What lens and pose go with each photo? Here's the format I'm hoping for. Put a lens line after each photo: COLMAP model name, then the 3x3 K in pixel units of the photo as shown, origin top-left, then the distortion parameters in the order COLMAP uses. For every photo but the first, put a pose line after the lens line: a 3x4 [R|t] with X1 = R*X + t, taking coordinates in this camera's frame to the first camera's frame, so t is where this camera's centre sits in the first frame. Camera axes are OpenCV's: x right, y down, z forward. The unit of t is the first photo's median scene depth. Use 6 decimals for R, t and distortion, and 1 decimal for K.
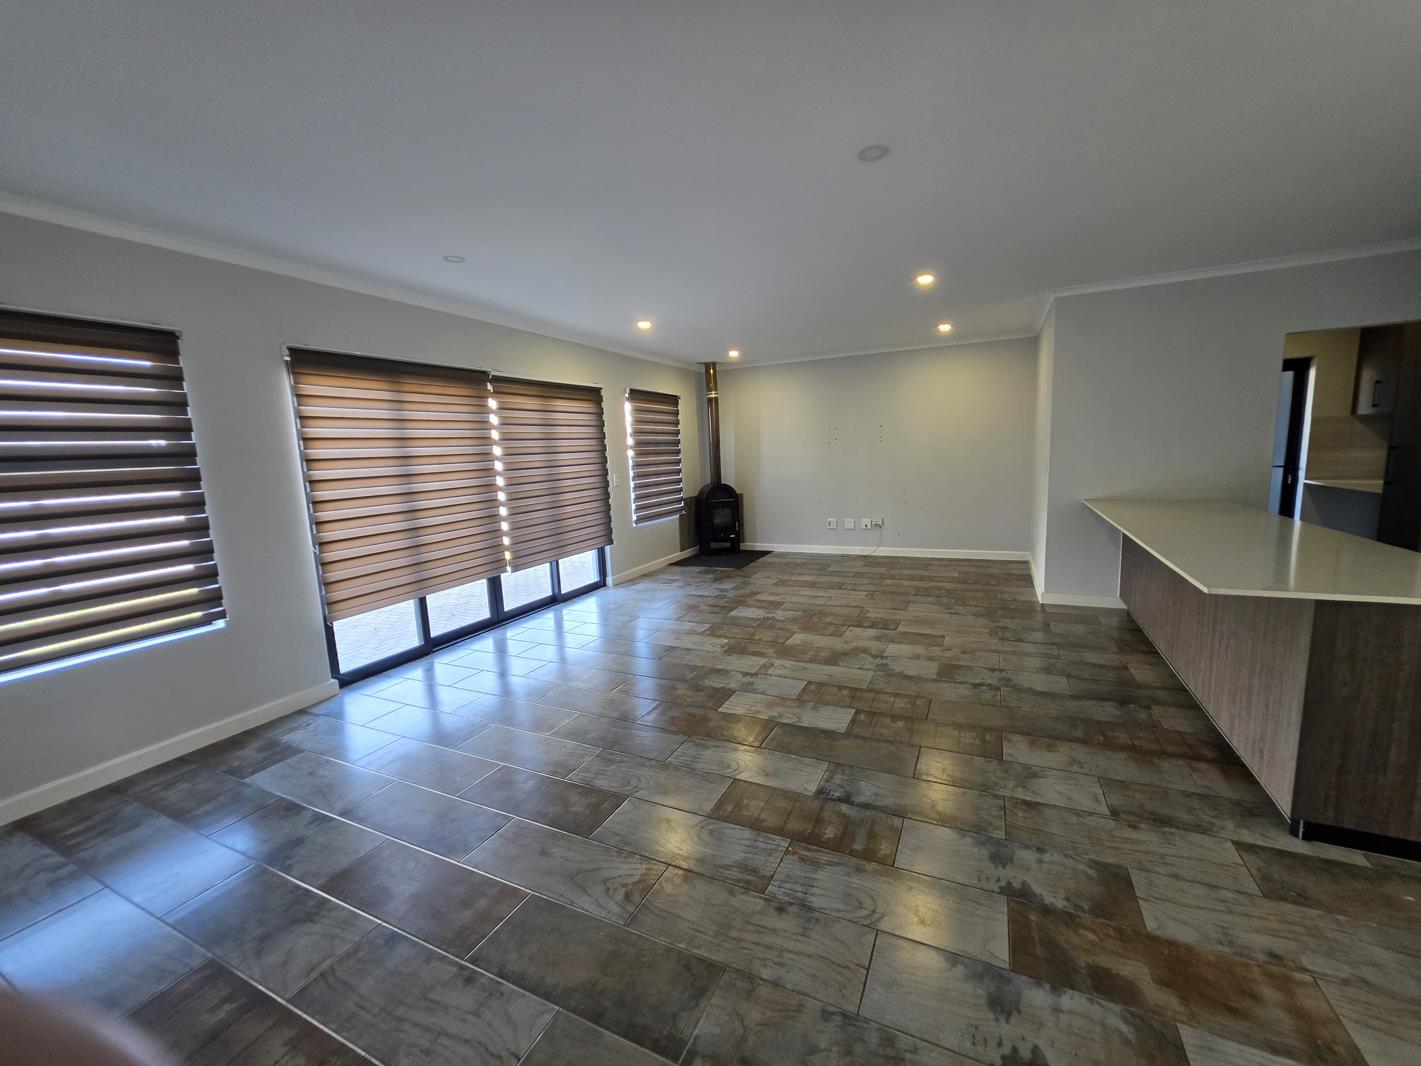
lens RADIAL K [[569.8, 0, 718.6], [0, 569.8, 535.1], [0, 0, 1]] dist [-0.003242, 0.000615]
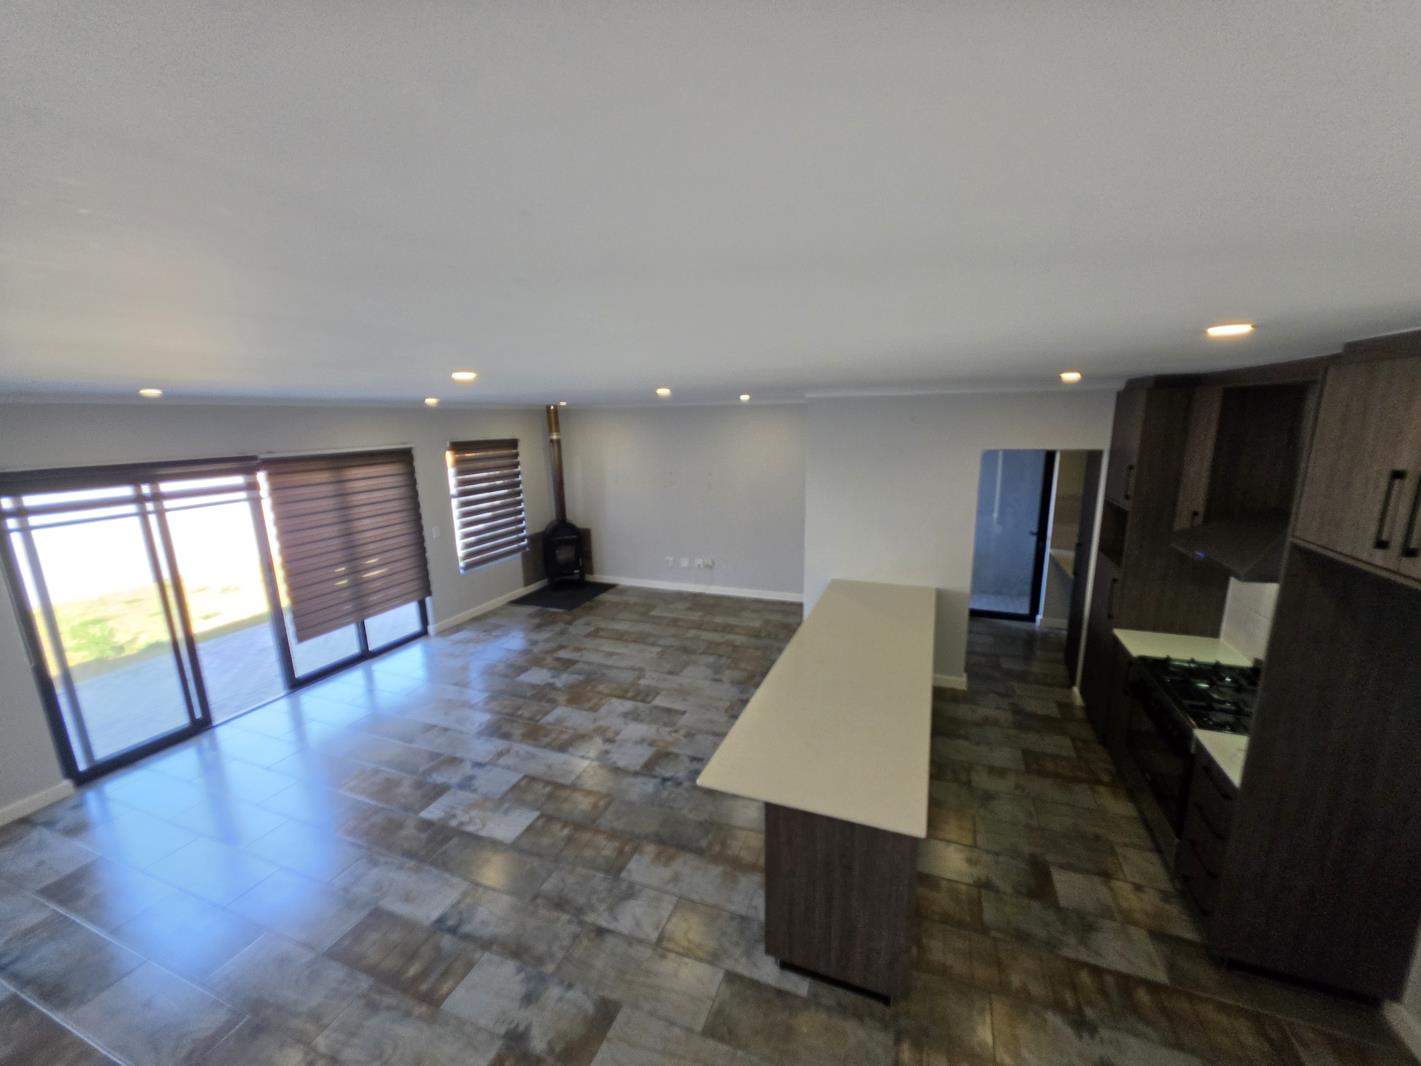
lens RADIAL K [[563.4, 0, 717.4], [0, 563.4, 538.3], [0, 0, 1]] dist [-0.000353, 0.000110]
pose [[0.997032, 0.006259, 0.076739, 0.352049], [-0.010966, 0.998074, 0.061062, -0.218546], [-0.076209, -0.061722, 0.995180, -0.077118]]
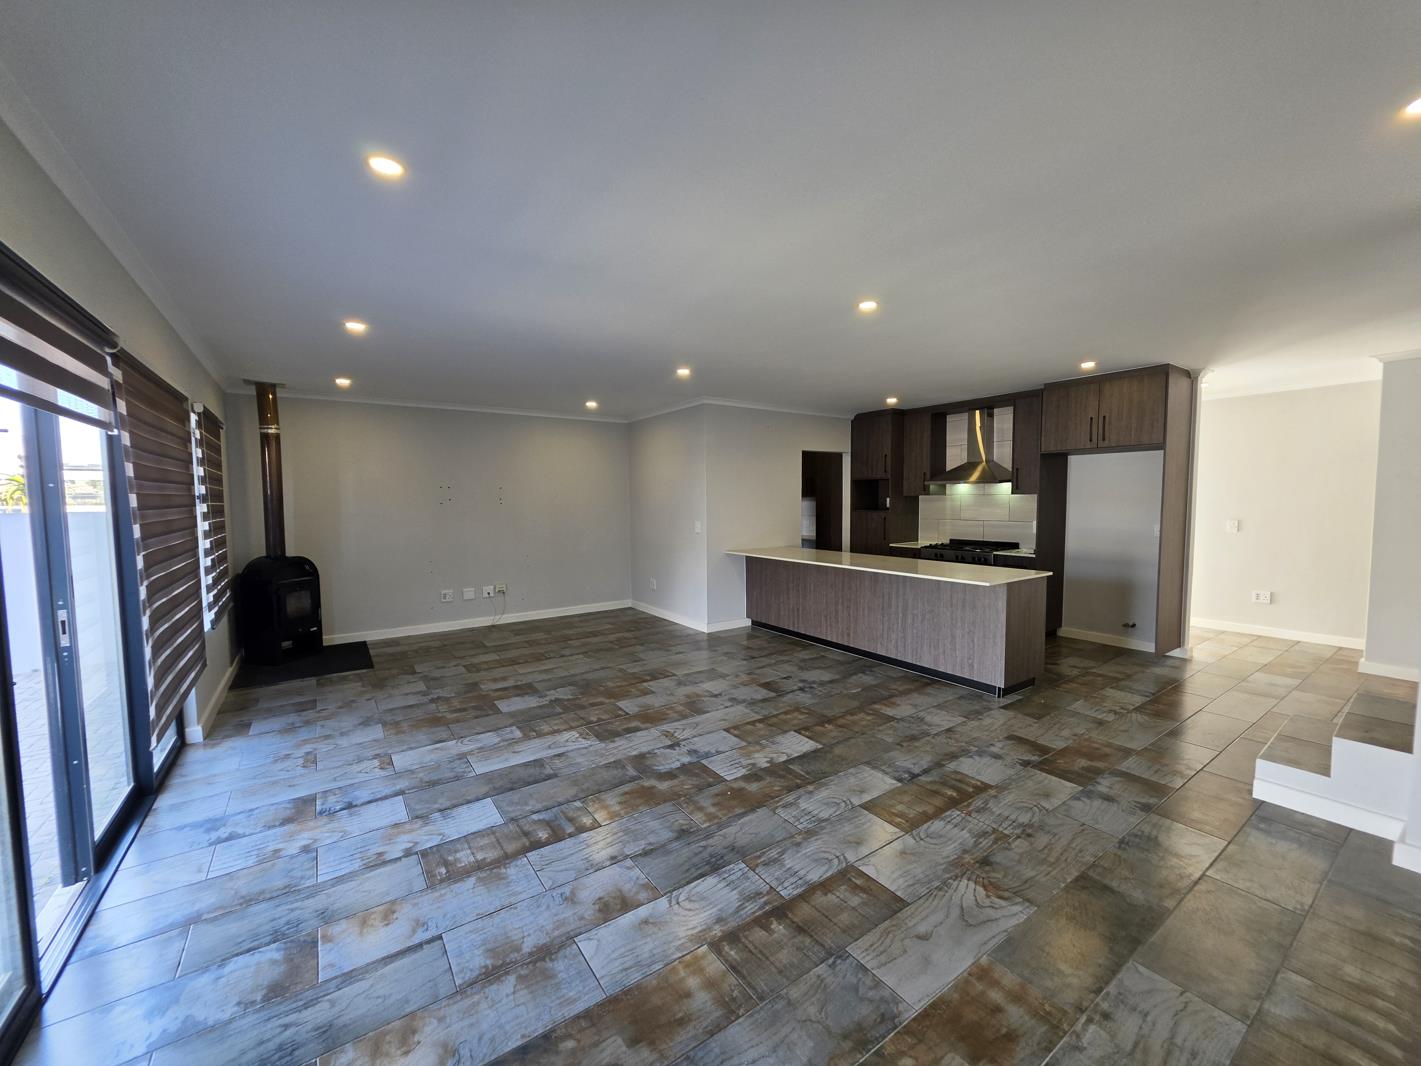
lens RADIAL K [[569.8, 0, 718.6], [0, 569.8, 535.1], [0, 0, 1]] dist [-0.003242, 0.000615]
pose [[0.493250, -0.016803, 0.869725, -0.593008], [0.116330, 0.992107, -0.046807, -0.039421], [-0.862074, 0.124263, 0.491312, 0.354268]]
